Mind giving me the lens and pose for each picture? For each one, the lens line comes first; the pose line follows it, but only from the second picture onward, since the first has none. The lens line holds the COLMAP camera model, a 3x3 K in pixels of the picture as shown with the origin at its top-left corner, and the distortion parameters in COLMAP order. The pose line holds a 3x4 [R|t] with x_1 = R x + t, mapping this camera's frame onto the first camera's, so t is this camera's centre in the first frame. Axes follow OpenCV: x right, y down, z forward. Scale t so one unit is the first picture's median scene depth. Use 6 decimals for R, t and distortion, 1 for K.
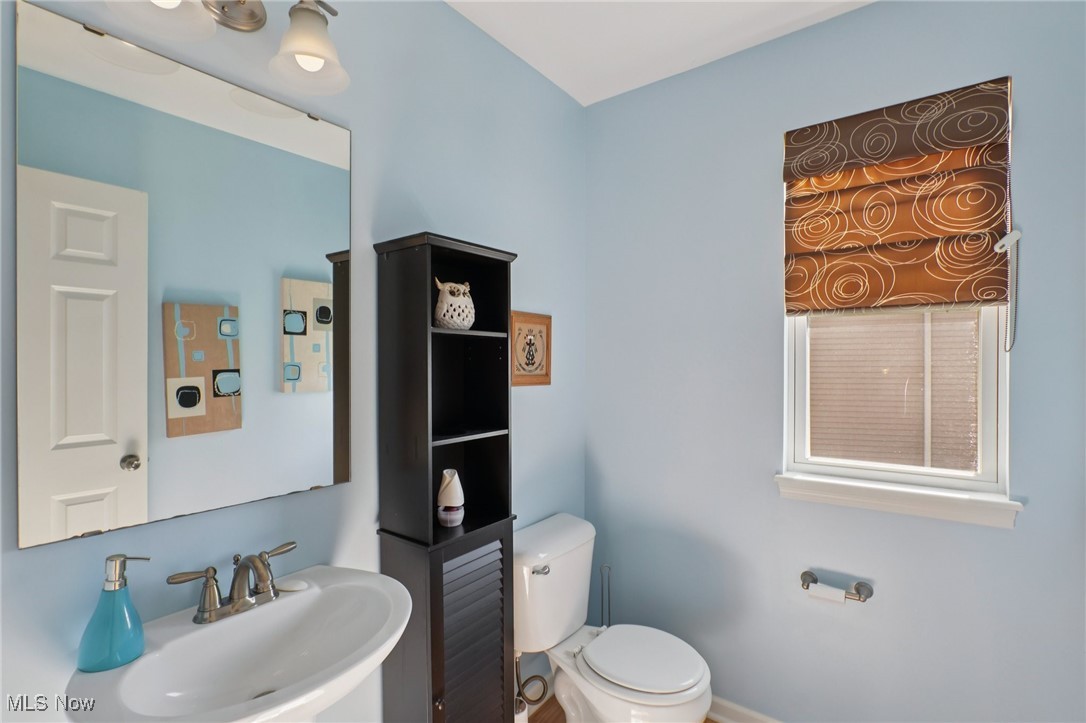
lens RADIAL K [[519.0, 0, 543.0], [0, 519.0, 361.5], [0, 0, 1]] dist [0.001272, 0.000674]
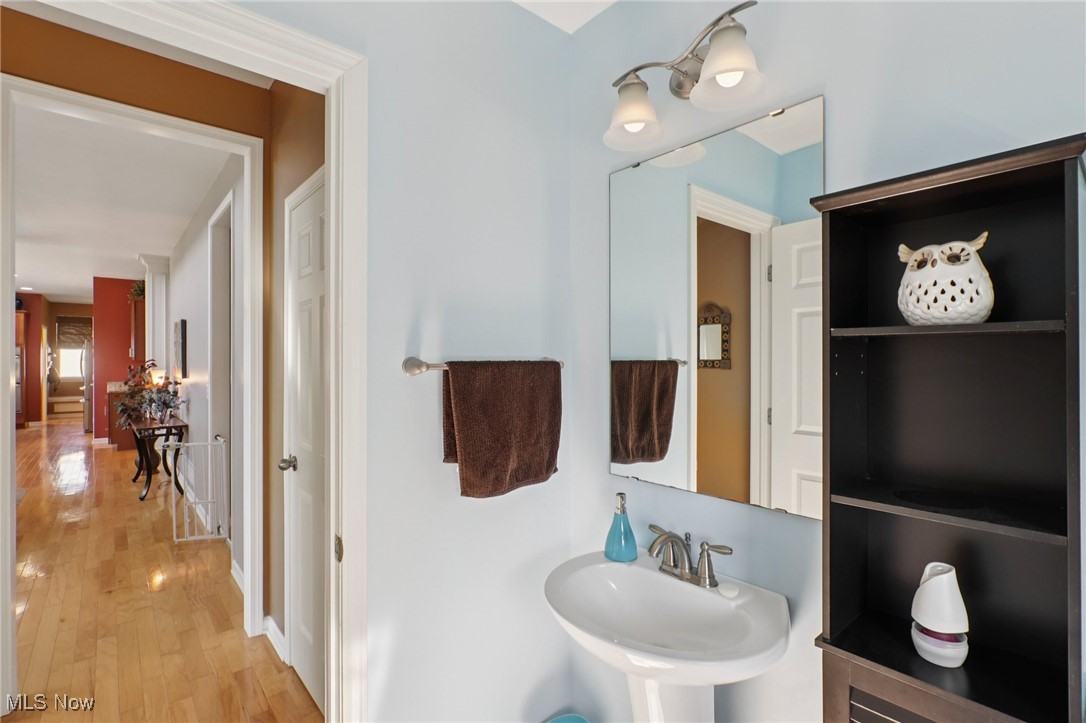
lens RADIAL K [[506.9, 0, 540.0], [0, 506.9, 356.8], [0, 0, 1]] dist [-0.008656, 0.001423]
pose [[-0.211846, -0.001072, -0.977303, 0.470228], [0.004586, 0.999987, -0.002091, -0.026741], [0.977292, -0.004925, -0.211838, 0.679928]]
